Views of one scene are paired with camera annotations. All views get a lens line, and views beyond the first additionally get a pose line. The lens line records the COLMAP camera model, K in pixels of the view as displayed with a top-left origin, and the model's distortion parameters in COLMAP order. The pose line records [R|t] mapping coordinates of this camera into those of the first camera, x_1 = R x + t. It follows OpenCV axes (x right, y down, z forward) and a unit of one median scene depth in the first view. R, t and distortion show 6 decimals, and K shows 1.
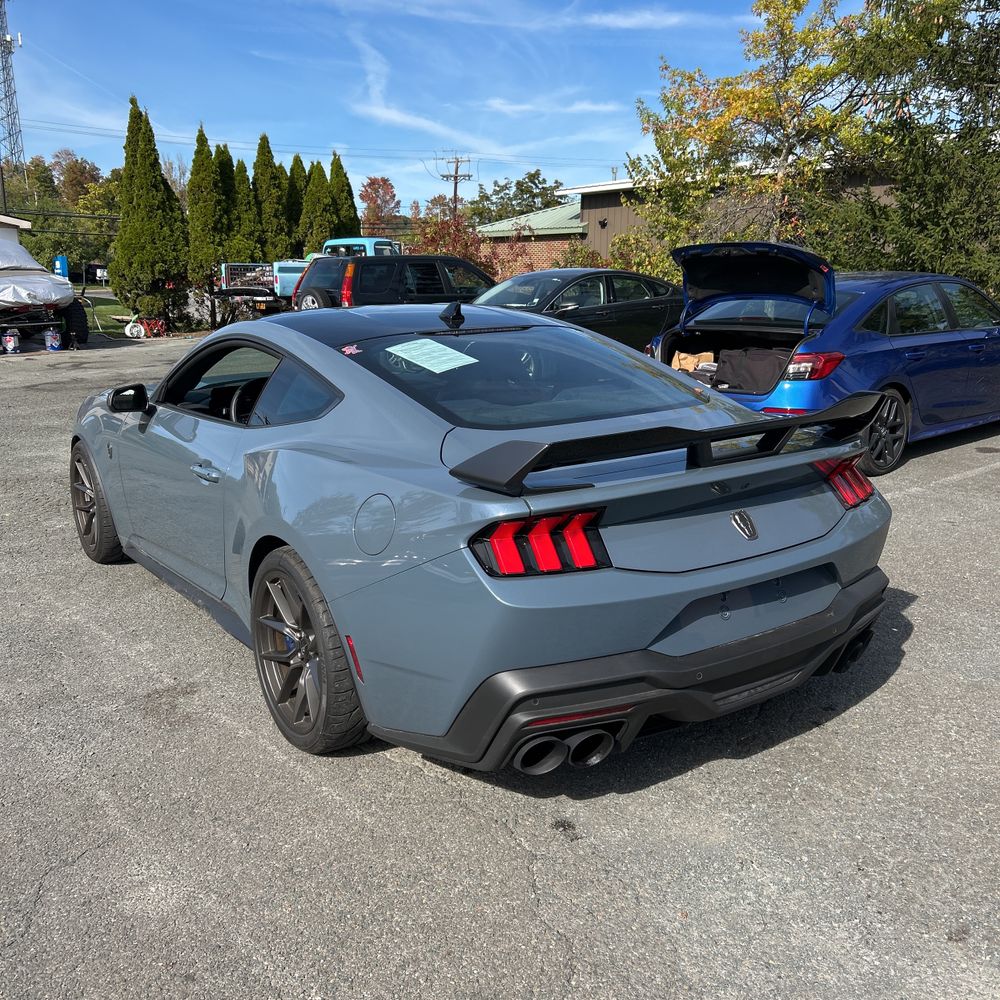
lens RADIAL K [[1071.8, 0, 500.0], [0, 1071.8, 500.0], [0, 0, 1]] dist [0.003810, 0.008001]
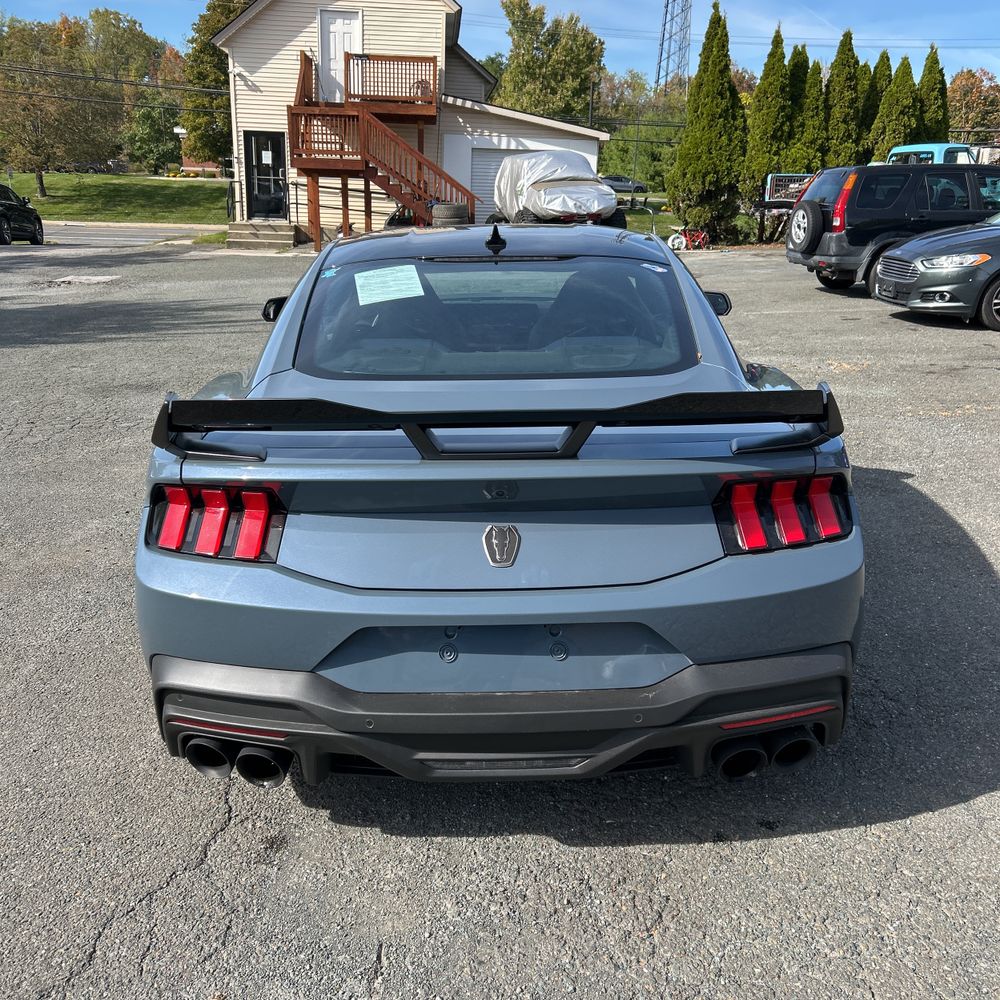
lens RADIAL K [[1031.2, 0, 481.2], [0, 1031.2, 512.3], [0, 0, 1]] dist [0.034373, -0.016872]
pose [[0.818192, 0.181013, -0.545706, 0.091089], [-0.126448, 0.982560, 0.136333, -0.014338], [0.560867, -0.042543, 0.826812, 0.062516]]
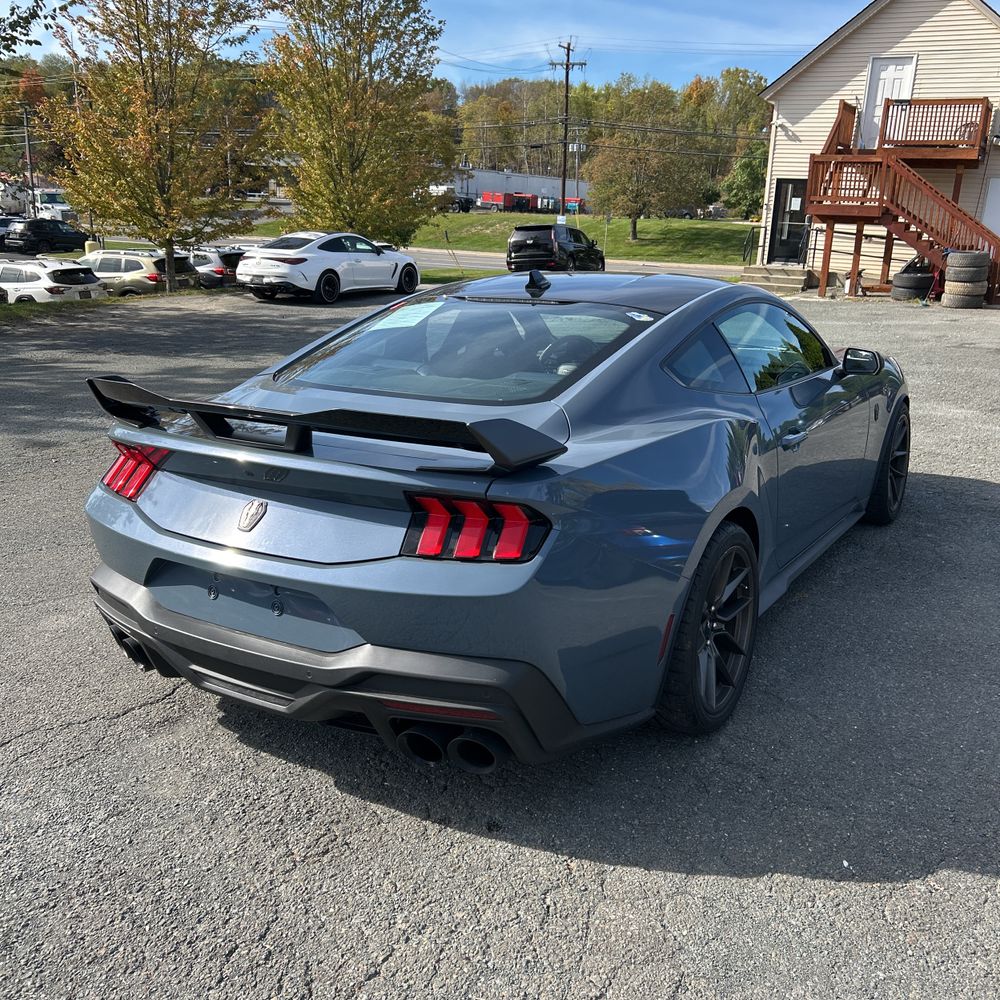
lens RADIAL K [[1014.7, 0, 494.7], [0, 1014.7, 512.7], [0, 0, 1]] dist [0.011803, 0.004079]
pose [[0.398052, 0.261702, -0.879242, 0.165713], [-0.205644, 0.959509, 0.192494, -0.029539], [0.894017, 0.104188, 0.435751, 0.122102]]
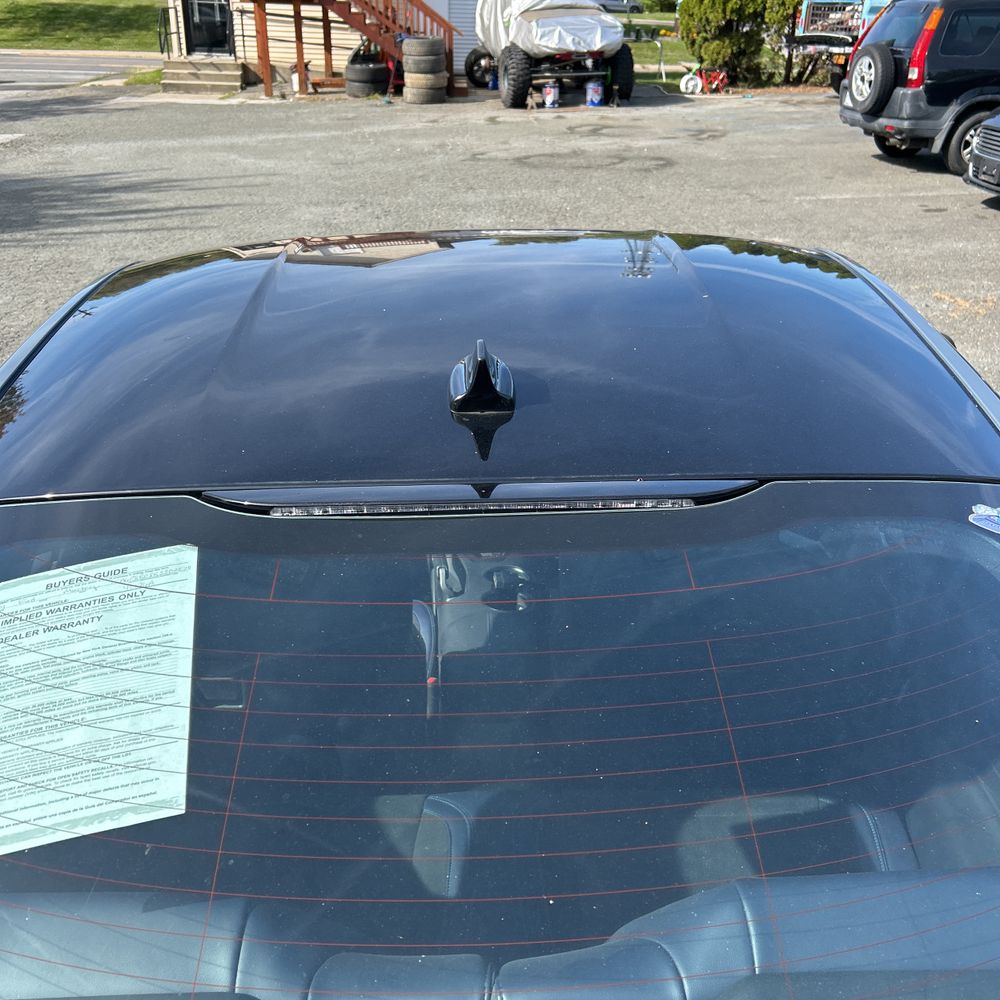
lens RADIAL K [[1014.7, 0, 494.7], [0, 1014.7, 512.7], [0, 0, 1]] dist [0.011803, 0.004079]
pose [[0.834313, 0.254494, -0.489035, 0.019892], [-0.120381, 0.949766, 0.288884, -0.045228], [0.537988, -0.182149, 0.823038, 0.162334]]
